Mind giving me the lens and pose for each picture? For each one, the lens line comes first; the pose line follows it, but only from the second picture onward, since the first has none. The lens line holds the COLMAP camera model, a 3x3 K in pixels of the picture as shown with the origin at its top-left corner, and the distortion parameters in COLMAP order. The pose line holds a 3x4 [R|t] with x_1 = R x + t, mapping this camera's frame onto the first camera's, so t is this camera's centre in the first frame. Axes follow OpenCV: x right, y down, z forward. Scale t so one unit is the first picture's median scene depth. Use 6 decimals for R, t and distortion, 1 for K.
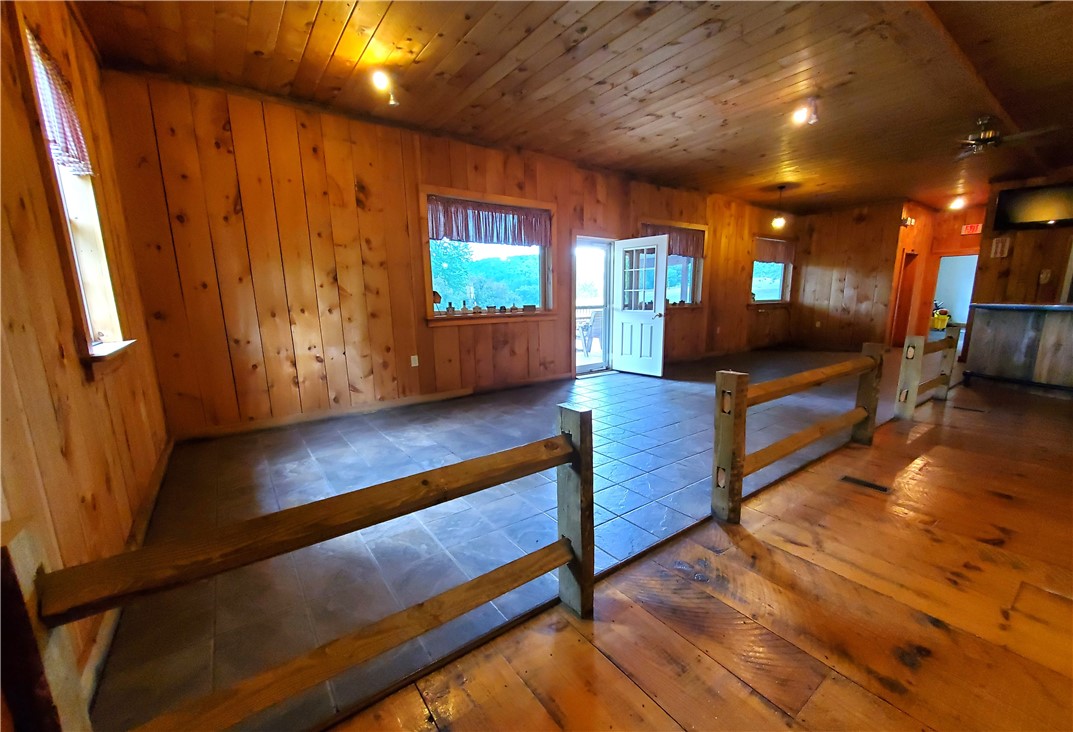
lens RADIAL K [[425.3, 0, 536.3], [0, 425.3, 381.6], [0, 0, 1]] dist [0.002648, -0.000028]
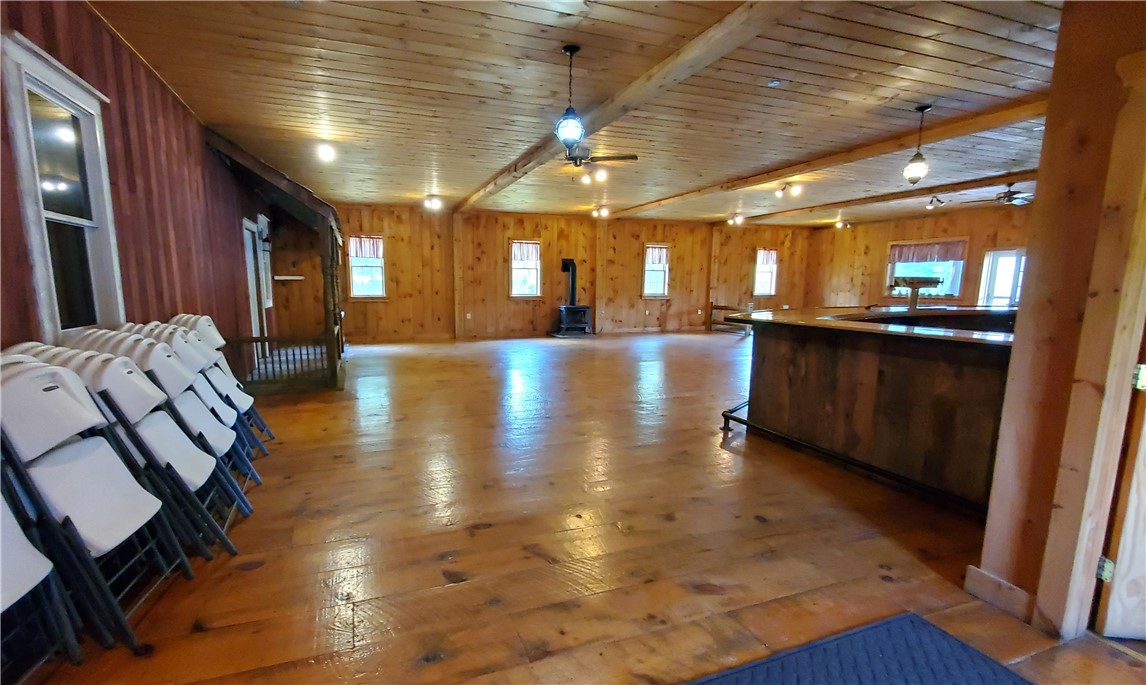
lens RADIAL K [[507.3, 0, 530.6], [0, 507.3, 359.4], [0, 0, 1]] dist [0.001765, 0.000478]
pose [[-0.288351, 0.157402, -0.944499, 2.427279], [-0.188392, 0.957790, 0.217132, -0.049031], [0.938809, 0.240546, -0.246526, -0.034793]]
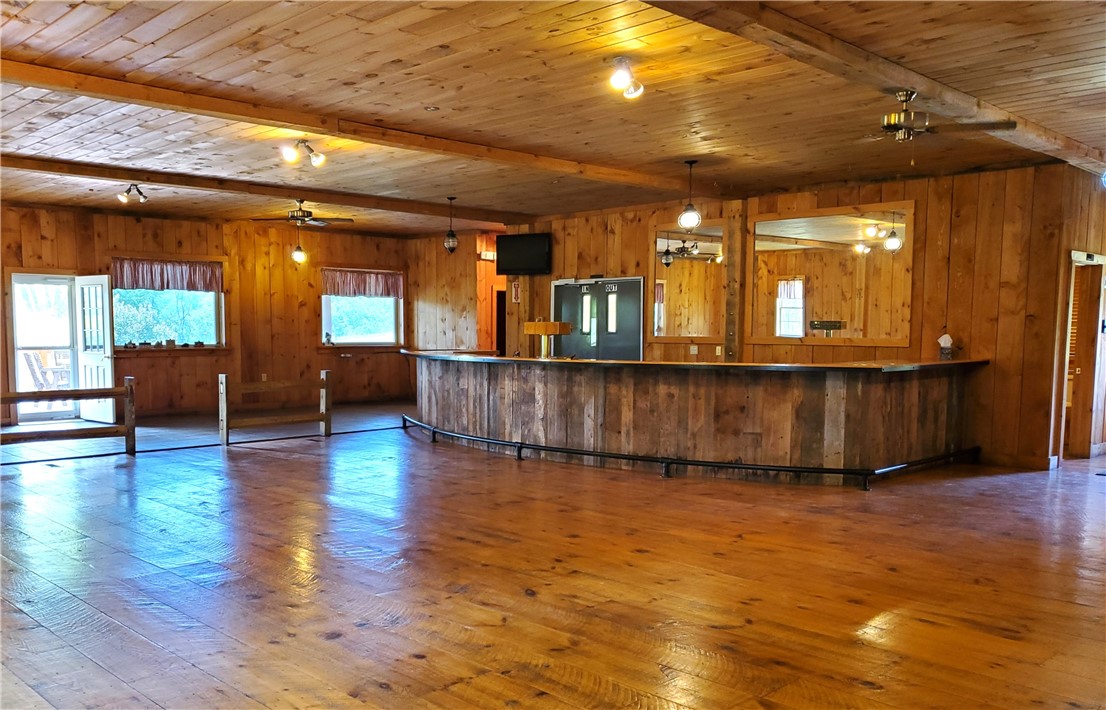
lens RADIAL K [[946.3, 0, 483.5], [0, 946.3, 418.1], [0, 0, 1]] dist [0.047894, -0.097134]
pose [[0.992367, 0.004735, 0.123229, 0.879037], [0.007507, 0.995090, -0.098686, 0.198759], [-0.123092, 0.098858, 0.987459, -1.205014]]
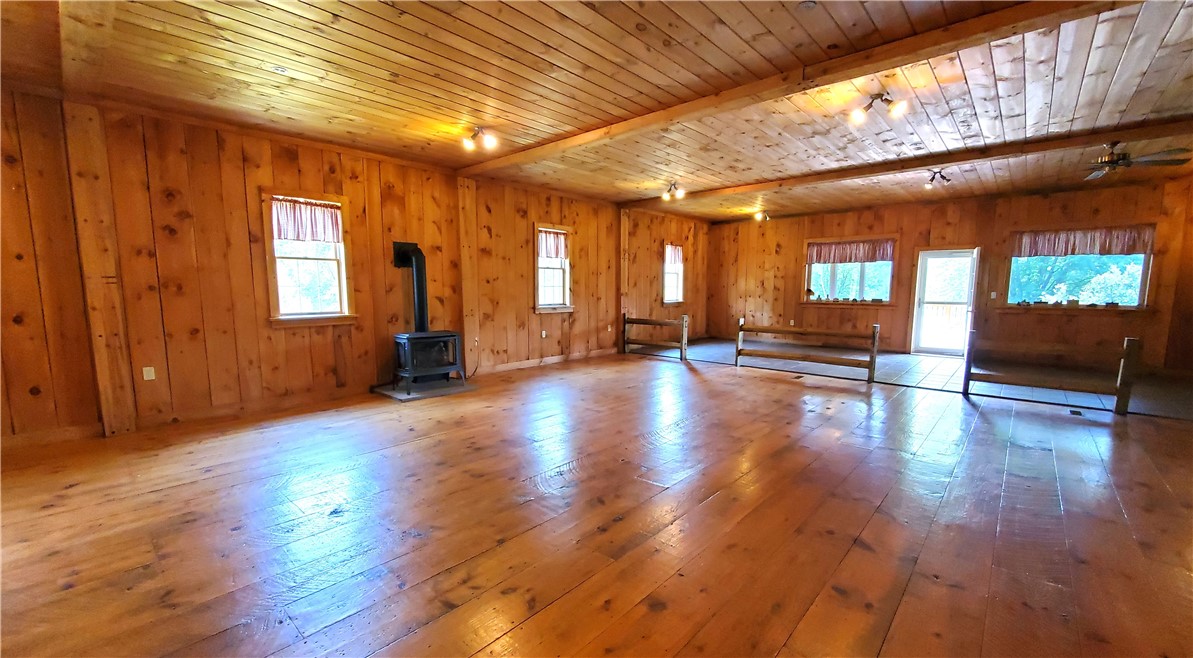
lens RADIAL K [[473.2, 0, 607.4], [0, 473.2, 342.5], [0, 0, 1]] dist [-0.004460, -0.001332]
pose [[0.216967, 0.128604, -0.967671, 1.409640], [-0.195831, 0.976867, 0.085918, 0.019131], [0.956335, 0.170858, 0.237132, -0.304735]]
